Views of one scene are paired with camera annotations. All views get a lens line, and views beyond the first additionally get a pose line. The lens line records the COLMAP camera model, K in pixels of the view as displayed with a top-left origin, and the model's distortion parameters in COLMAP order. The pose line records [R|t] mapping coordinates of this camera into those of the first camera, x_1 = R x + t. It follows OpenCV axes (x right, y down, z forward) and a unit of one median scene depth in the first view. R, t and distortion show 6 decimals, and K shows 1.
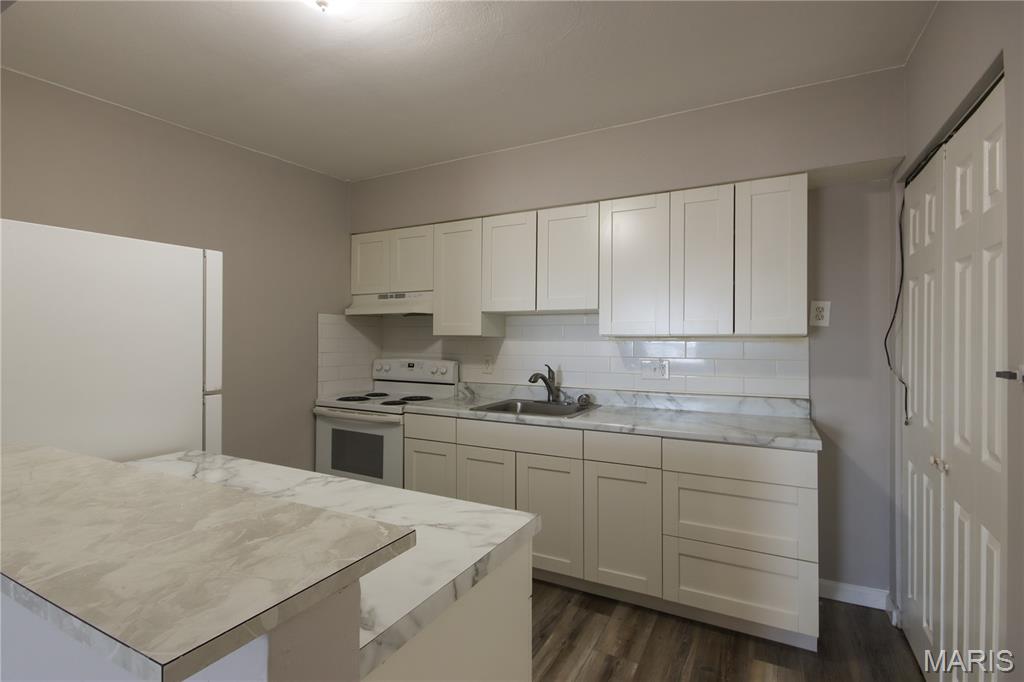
lens RADIAL K [[481.3, 0, 509.5], [0, 481.3, 341.3], [0, 0, 1]] dist [0.004273, -0.005457]
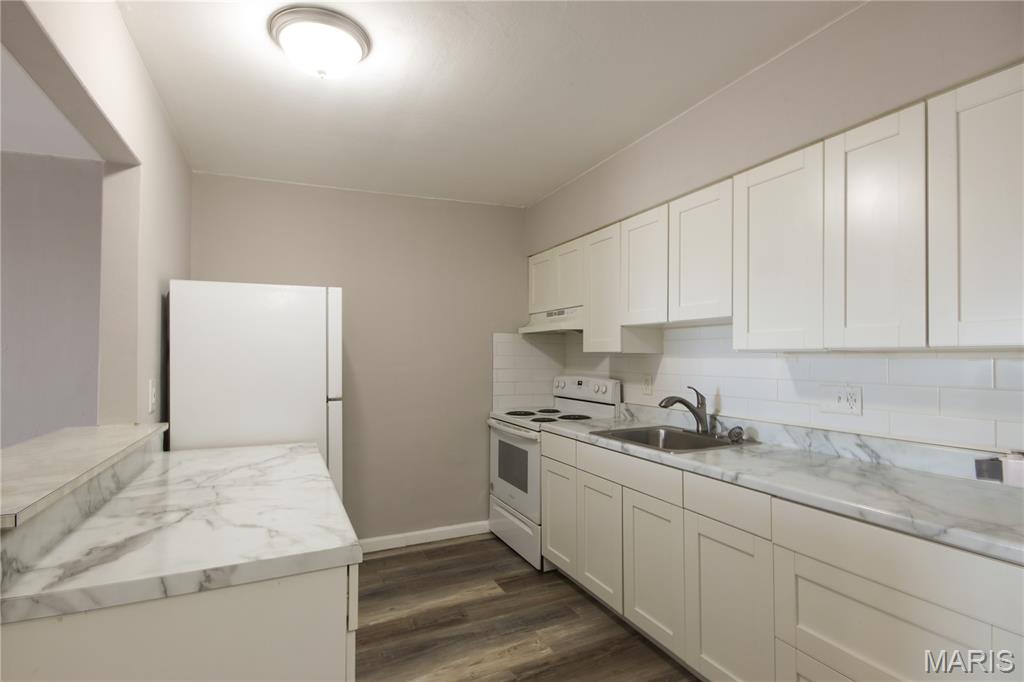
lens RADIAL K [[481.3, 0, 510.7], [0, 481.3, 351.1], [0, 0, 1]] dist [0.004273, -0.005457]
pose [[0.806130, -0.010144, -0.591652, 0.360849], [0.001503, 0.999885, -0.015094, -0.000212], [0.591737, 0.011278, 0.806053, 0.177377]]
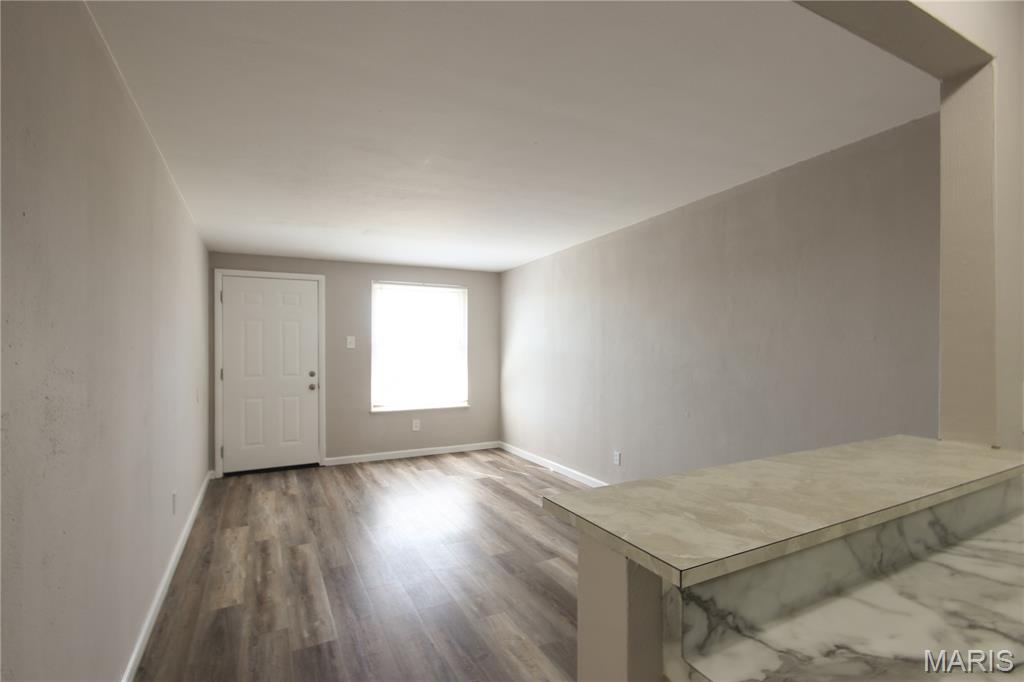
lens RADIAL K [[481.3, 0, 505.3], [0, 481.3, 335.2], [0, 0, 1]] dist [0.004273, -0.005457]
pose [[-0.563672, -0.015328, -0.825857, 0.167693], [-0.006483, 0.999879, -0.014133, -0.005112], [0.825973, -0.002613, -0.563703, 0.289162]]
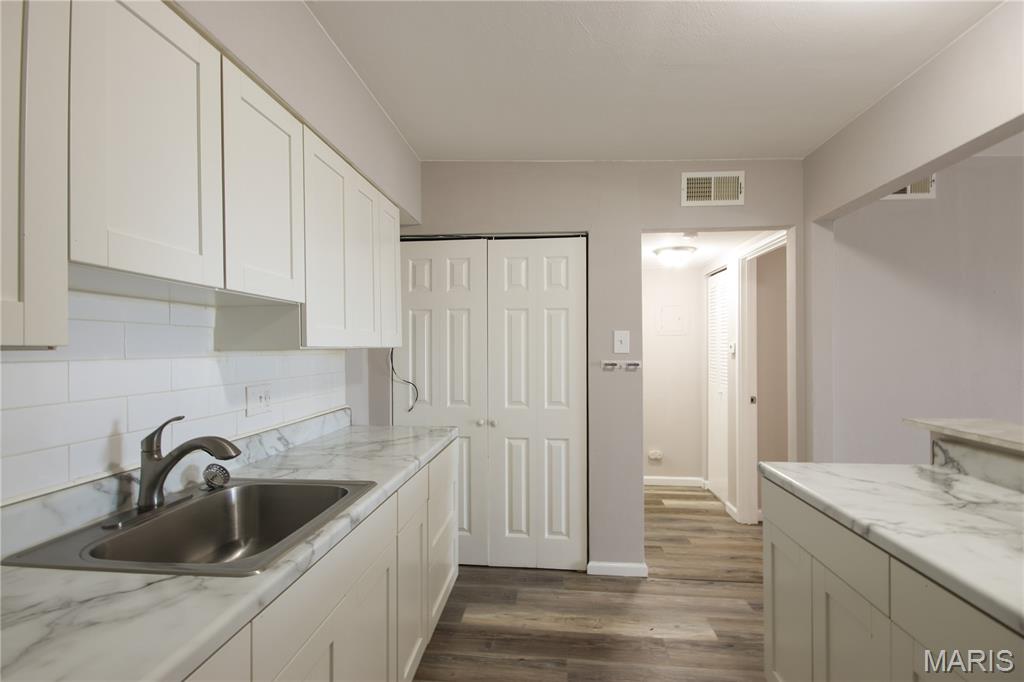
lens RADIAL K [[481.3, 0, 500.8], [0, 481.3, 353.3], [0, 0, 1]] dist [0.004273, -0.005457]
pose [[-0.362743, -0.012226, 0.931809, -0.471894], [0.004045, 0.999884, 0.014693, -0.013517], [-0.931880, 0.009099, -0.362651, 1.012287]]
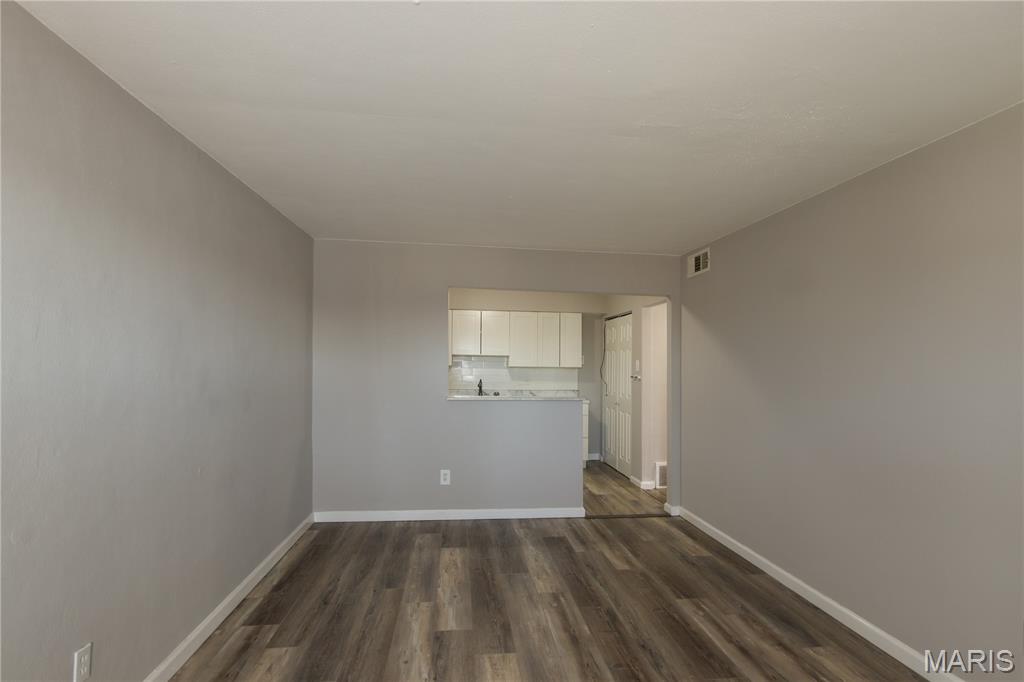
lens RADIAL K [[481.3, 0, 504.7], [0, 481.3, 359.8], [0, 0, 1]] dist [0.004273, -0.005457]
pose [[0.833412, 0.019368, 0.552313, -1.203053], [-0.009075, 0.999731, -0.021364, 0.006148], [-0.552578, 0.012793, 0.833363, -1.034918]]
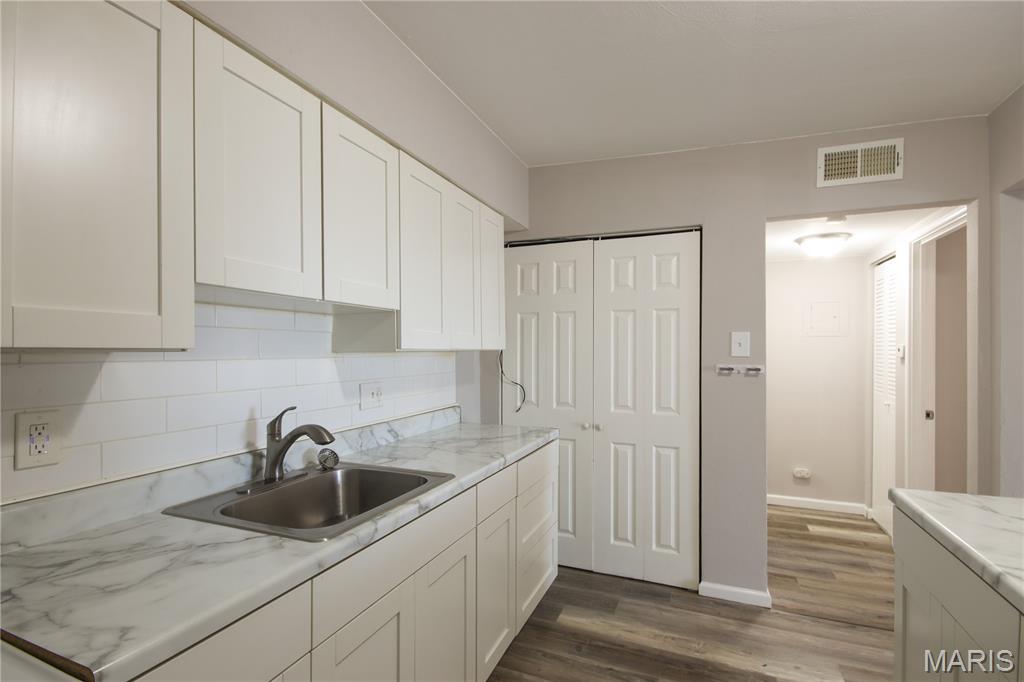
lens RADIAL K [[481.3, 0, 495.7], [0, 481.3, 357.8], [0, 0, 1]] dist [0.004273, -0.005457]
pose [[-0.070214, -0.018015, 0.997369, -0.502772], [0.002923, 0.999829, 0.018265, -0.013602], [-0.997528, 0.004198, -0.070149, 0.935142]]
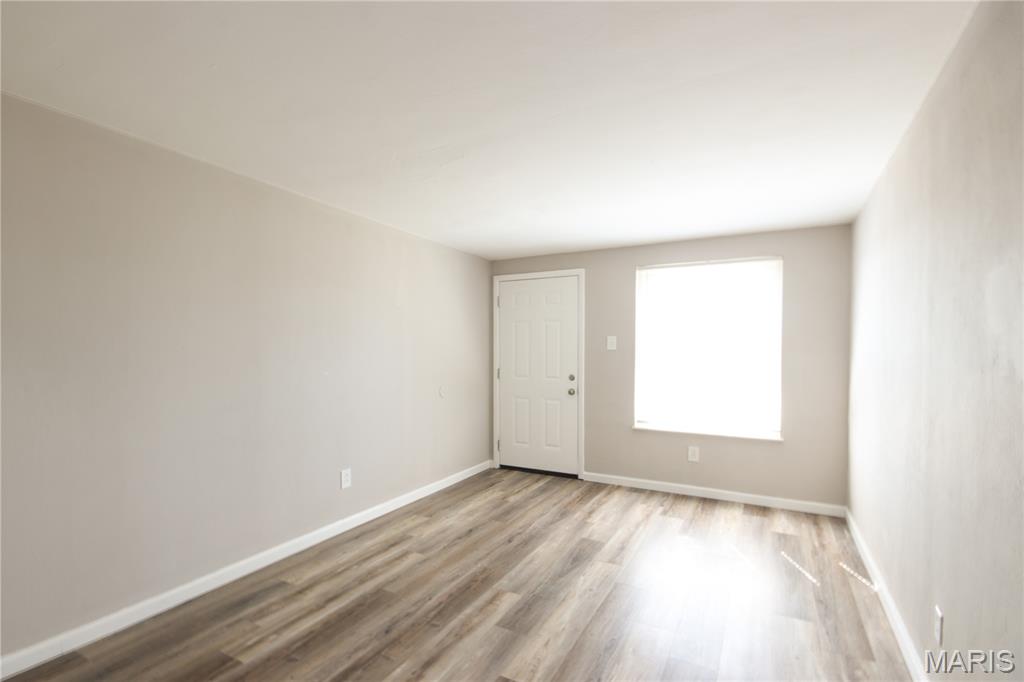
lens RADIAL K [[481.3, 0, 520.6], [0, 481.3, 354.1], [0, 0, 1]] dist [0.004273, -0.005457]
pose [[-0.999937, 0.004348, 0.010335, -0.768271], [0.004636, 0.999597, 0.027995, -0.009710], [-0.010209, 0.028041, -0.999555, 0.337483]]
